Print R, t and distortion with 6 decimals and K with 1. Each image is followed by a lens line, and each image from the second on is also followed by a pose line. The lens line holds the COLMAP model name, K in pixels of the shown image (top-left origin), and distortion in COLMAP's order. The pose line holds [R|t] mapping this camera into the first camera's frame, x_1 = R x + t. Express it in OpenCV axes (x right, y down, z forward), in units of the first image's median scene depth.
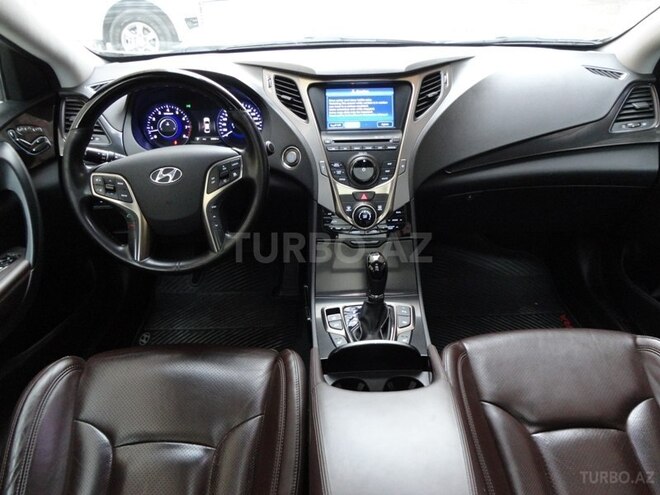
lens RADIAL K [[489.7, 0, 330.0], [0, 489.7, 247.5], [0, 0, 1]] dist [-0.000232, 0.002079]
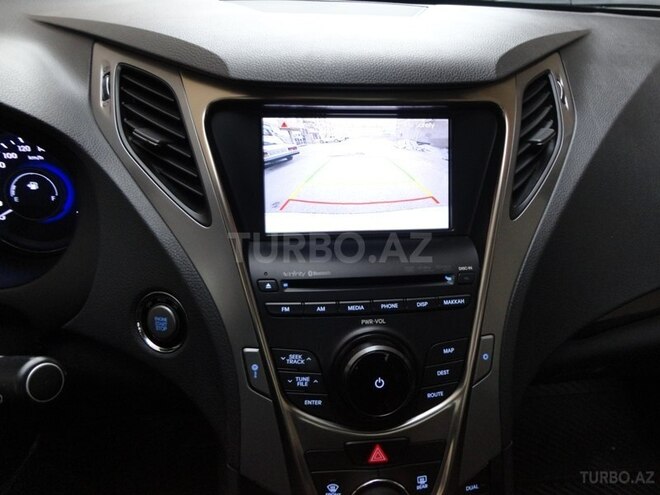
lens RADIAL K [[489.7, 0, 330.0], [0, 489.7, 247.5], [0, 0, 1]] dist [-0.000232, 0.002079]
pose [[0.992274, -0.005005, 0.123963, -0.004275], [-0.004673, 0.996969, 0.077655, -0.260435], [-0.123976, -0.077634, 0.989244, 0.649521]]
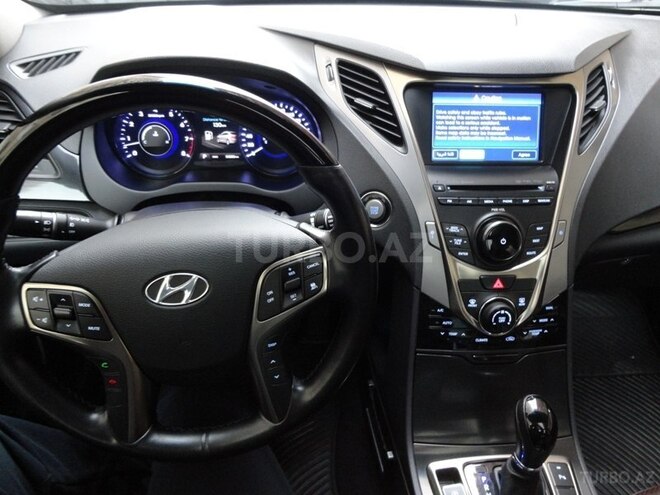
lens RADIAL K [[489.7, 0, 330.0], [0, 489.7, 247.5], [0, 0, 1]] dist [-0.000232, 0.002079]
pose [[0.996830, 0.010033, 0.078920, -0.178325], [-0.019967, 0.991815, 0.126110, -0.210871], [-0.077009, -0.127286, 0.988872, 0.402931]]
